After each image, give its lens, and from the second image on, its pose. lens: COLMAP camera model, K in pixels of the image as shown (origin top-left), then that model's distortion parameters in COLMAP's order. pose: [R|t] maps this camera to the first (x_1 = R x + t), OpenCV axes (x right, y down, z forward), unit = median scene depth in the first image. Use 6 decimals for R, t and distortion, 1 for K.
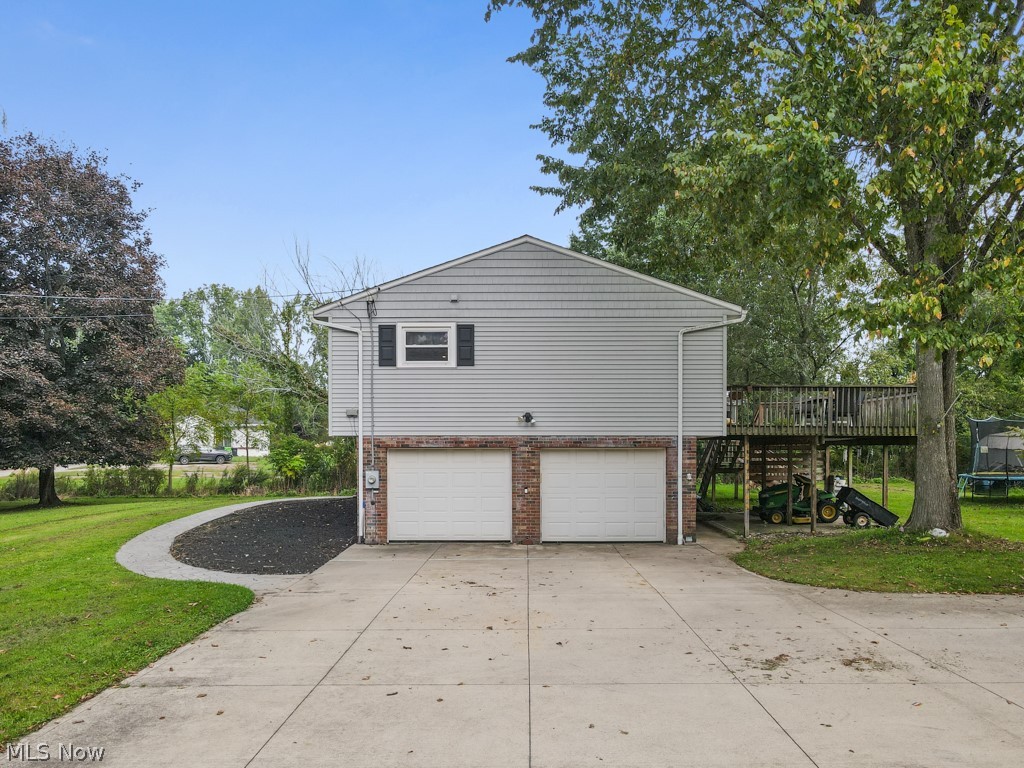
lens RADIAL K [[784.0, 0, 512.5], [0, 784.0, 387.0], [0, 0, 1]] dist [-0.014638, 0.008626]
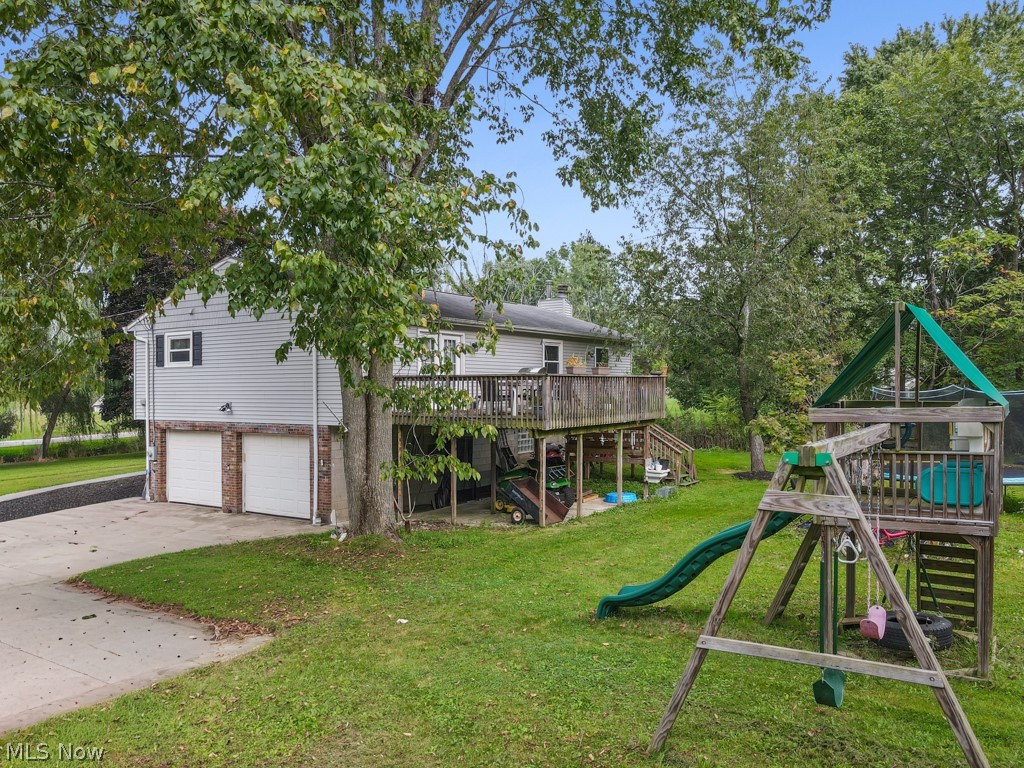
lens RADIAL K [[784.0, 0, 511.9], [0, 784.0, 386.6], [0, 0, 1]] dist [-0.014638, 0.008626]
pose [[0.853266, -0.002550, -0.521470, 1.016599], [-0.001558, 0.999971, -0.007440, 0.015715], [0.521474, 0.007161, 0.853237, 0.197013]]
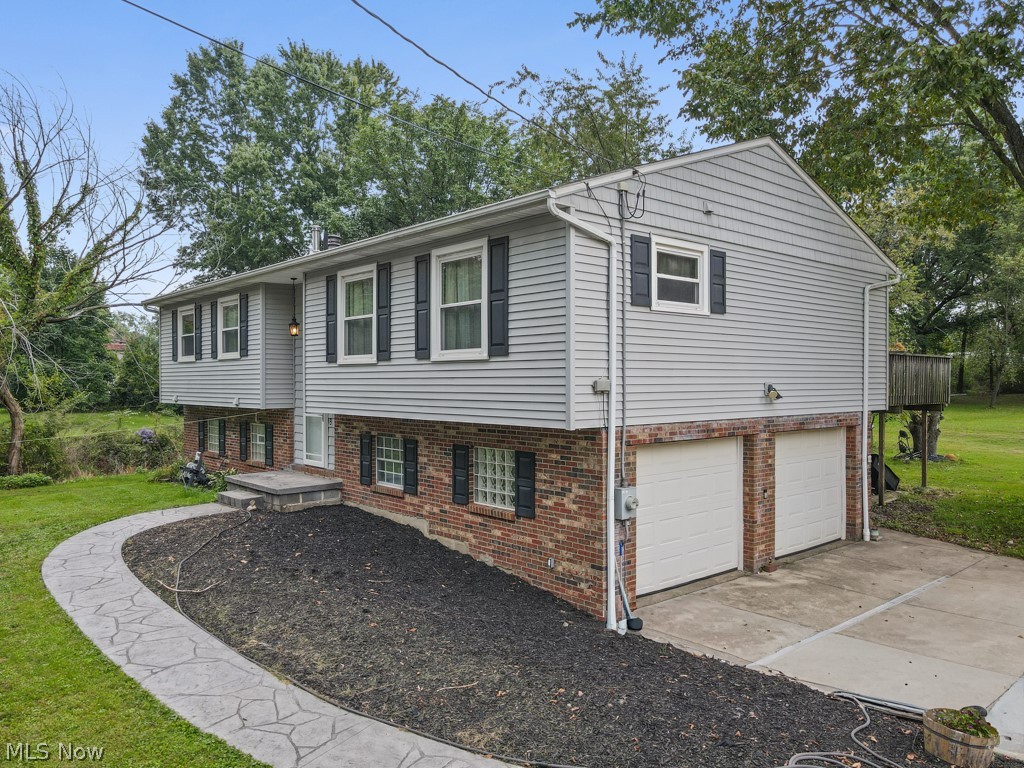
lens RADIAL K [[784.0, 0, 515.0], [0, 784.0, 381.4], [0, 0, 1]] dist [-0.014638, 0.008626]
pose [[0.723309, 0.001583, 0.690523, -0.634331], [0.000388, 0.999996, -0.002699, 0.031393], [-0.690525, 0.002221, 0.723305, 0.641224]]
